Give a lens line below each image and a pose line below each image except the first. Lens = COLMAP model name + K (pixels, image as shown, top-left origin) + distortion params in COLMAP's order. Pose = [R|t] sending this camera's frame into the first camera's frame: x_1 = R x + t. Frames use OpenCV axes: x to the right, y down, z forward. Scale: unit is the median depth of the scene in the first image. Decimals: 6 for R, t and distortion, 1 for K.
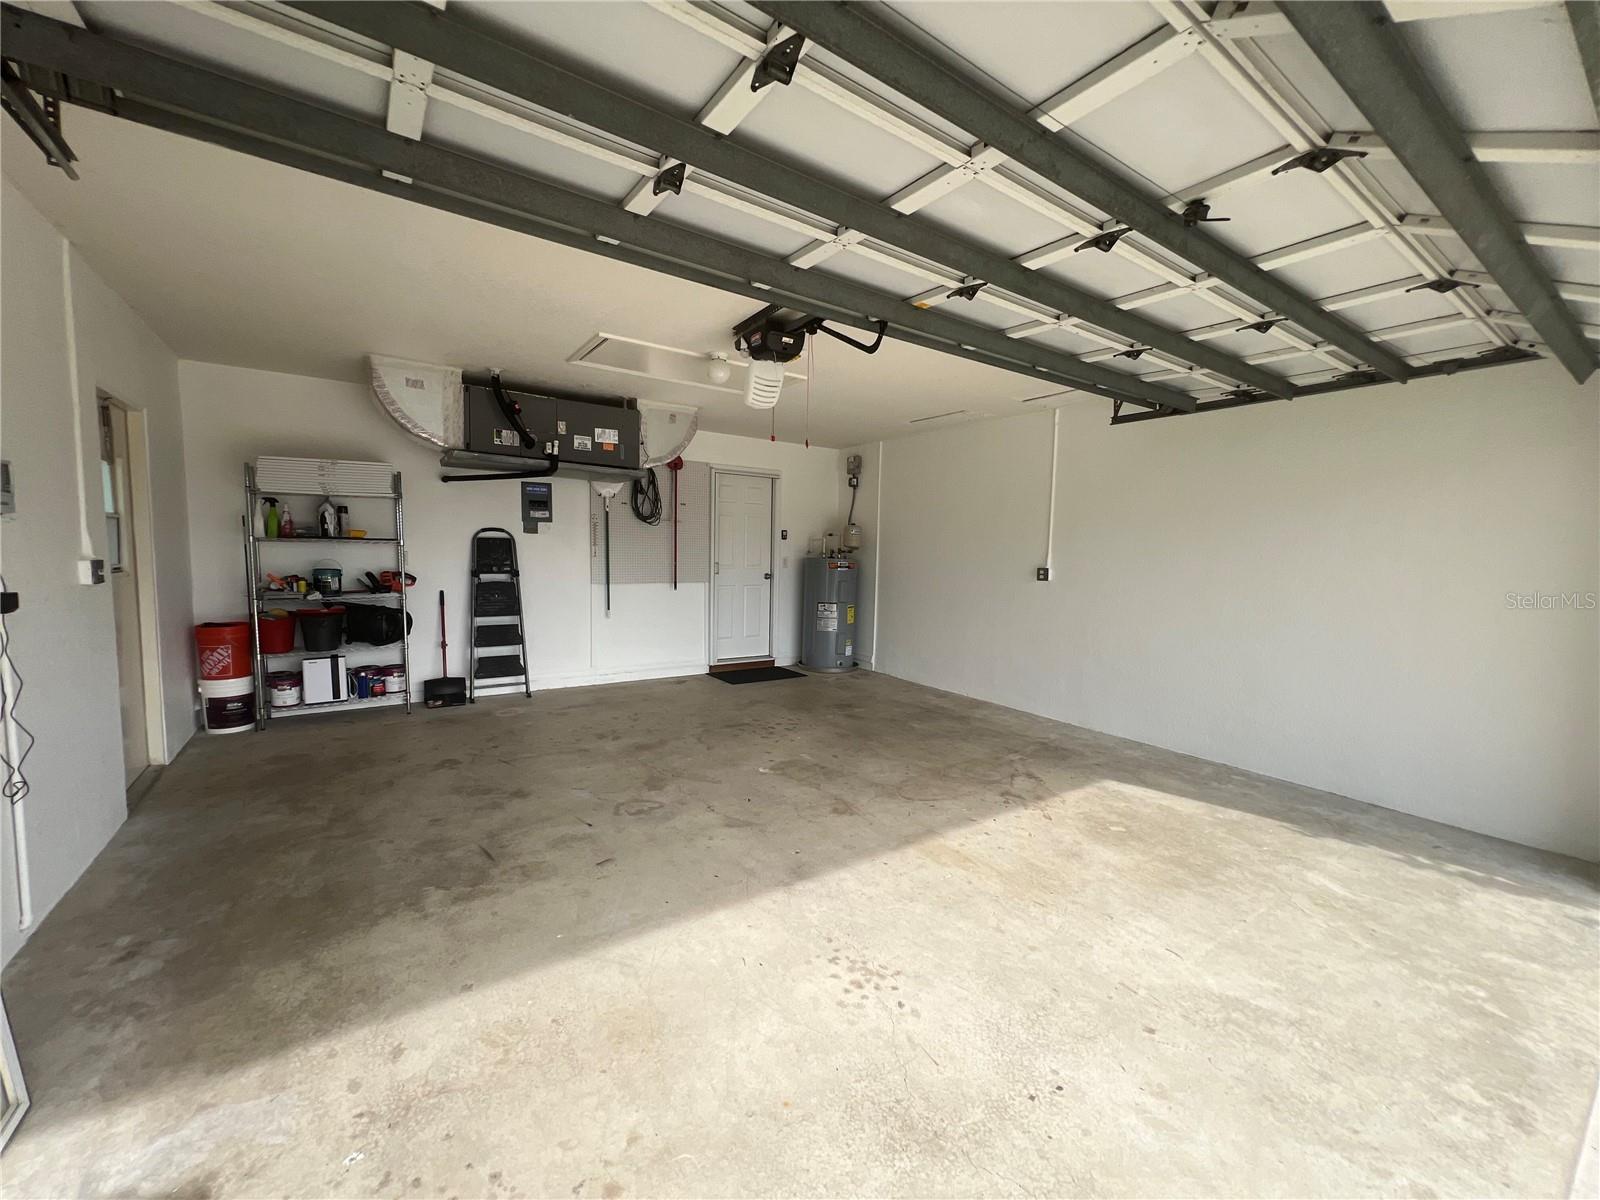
lens RADIAL K [[643.1, 0, 796.4], [0, 643.1, 602.9], [0, 0, 1]] dist [-0.001682, 0.000267]
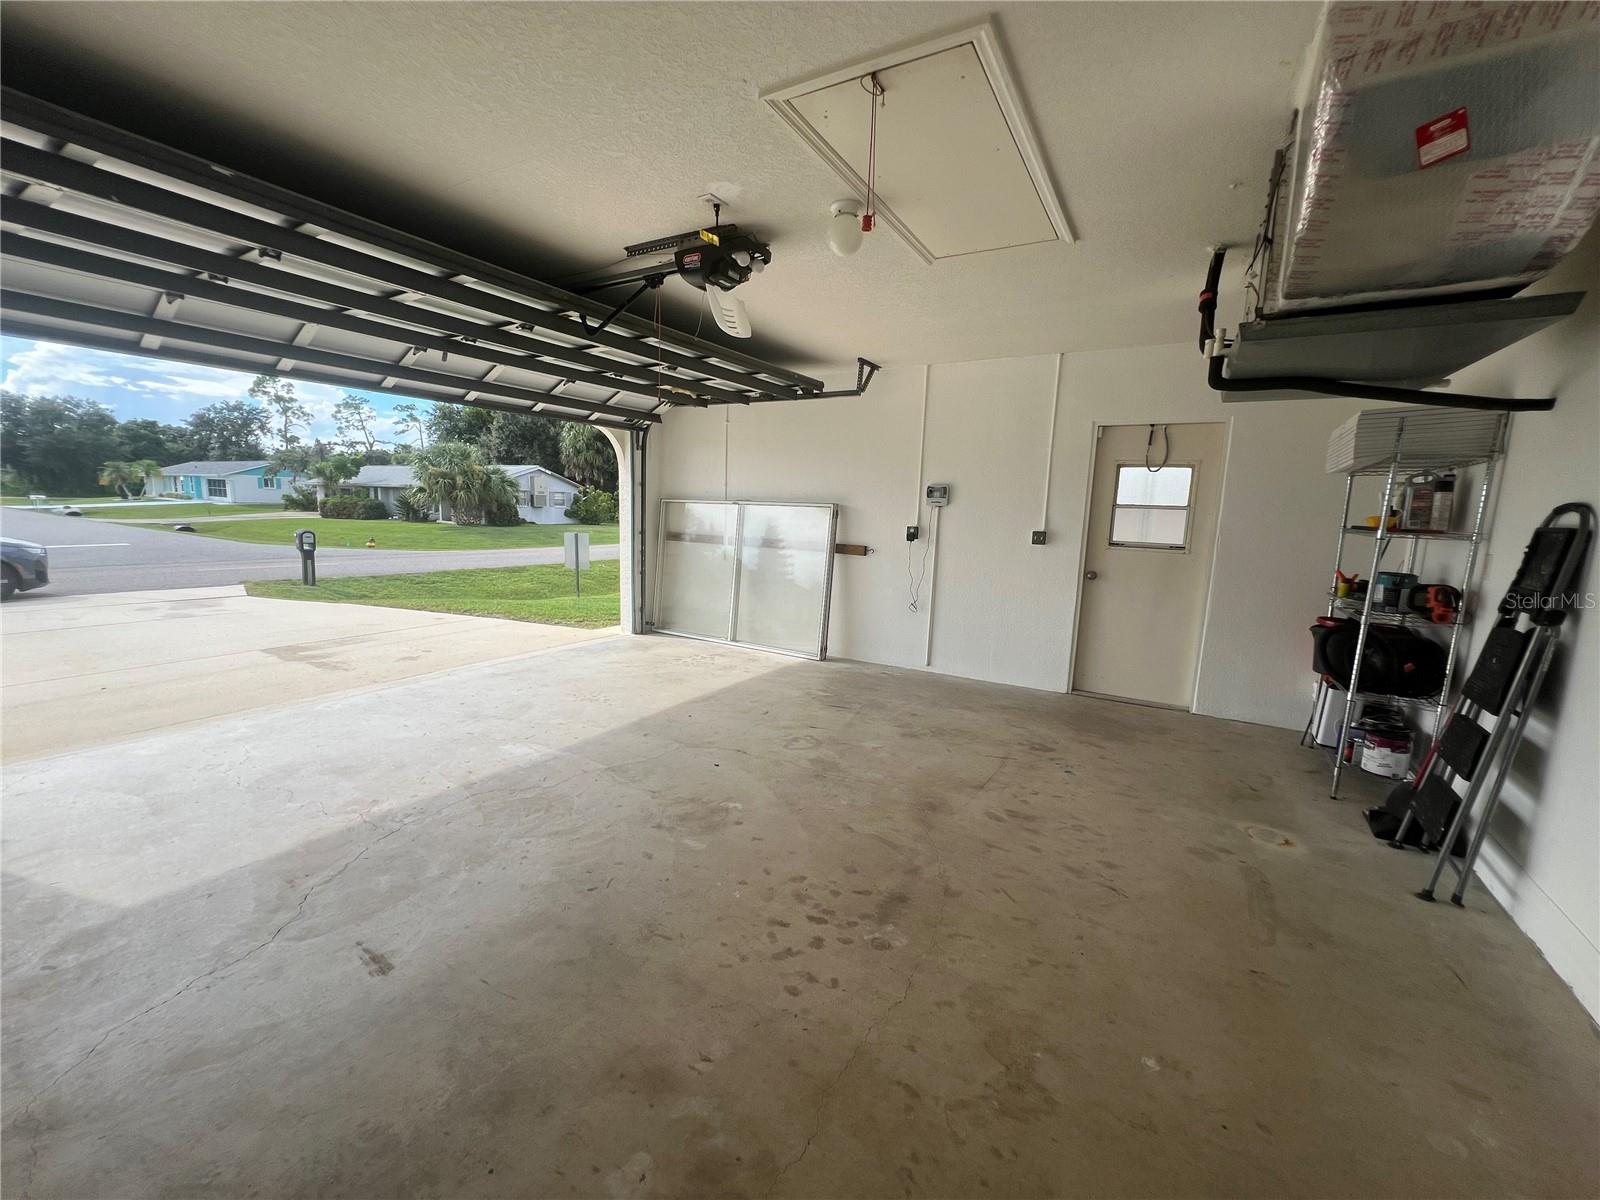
lens RADIAL K [[643.1, 0, 801.7], [0, 643.1, 601.0], [0, 0, 1]] dist [-0.001682, 0.000267]
pose [[-0.908675, 0.011522, -0.417345, 0.187018], [-0.085245, 0.973441, 0.212477, -0.138637], [0.408709, 0.228650, -0.883559, 1.615058]]
